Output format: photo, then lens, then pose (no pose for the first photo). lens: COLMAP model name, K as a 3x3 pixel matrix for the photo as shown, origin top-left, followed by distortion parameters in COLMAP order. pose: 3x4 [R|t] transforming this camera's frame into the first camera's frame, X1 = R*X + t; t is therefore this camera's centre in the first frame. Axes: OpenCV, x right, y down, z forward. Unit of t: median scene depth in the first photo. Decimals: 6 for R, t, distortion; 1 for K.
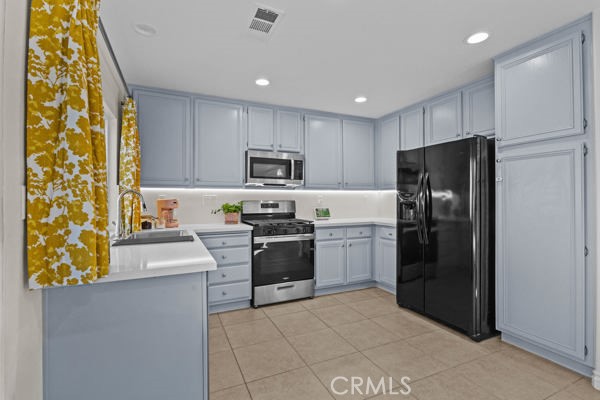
lens RADIAL K [[279.6, 0, 300.2], [0, 279.6, 199.4], [0, 0, 1]] dist [-0.004782, -0.000184]
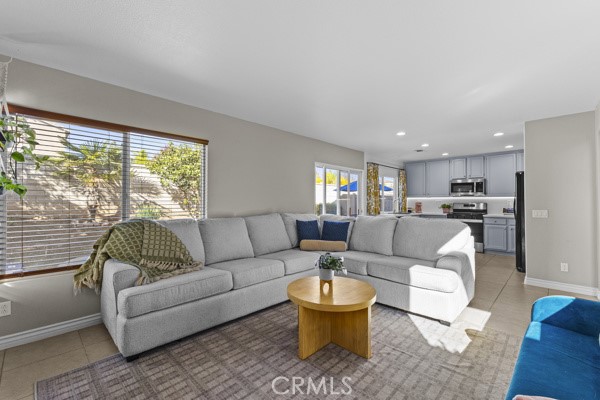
lens RADIAL K [[260.8, 0, 300.9], [0, 260.8, 200.4], [0, 0, 1]] dist [0.013503, 0.000217]
pose [[0.357739, -0.001184, -0.933821, 1.293012], [-0.001521, 0.999997, -0.001851, -0.008052], [0.933820, 0.002083, 0.357736, -0.827529]]
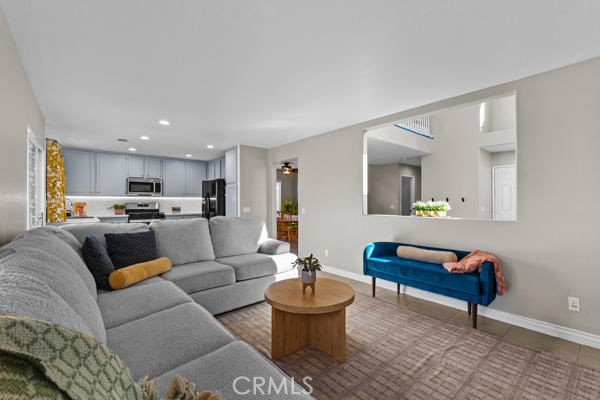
lens RADIAL K [[260.8, 0, 301.0], [0, 260.8, 201.4], [0, 0, 1]] dist [0.013503, 0.000217]
pose [[0.961600, 0.001258, 0.274453, 0.485827], [-0.001070, 0.999999, -0.000833, -0.005205], [-0.274454, 0.000507, 0.961600, -1.146426]]
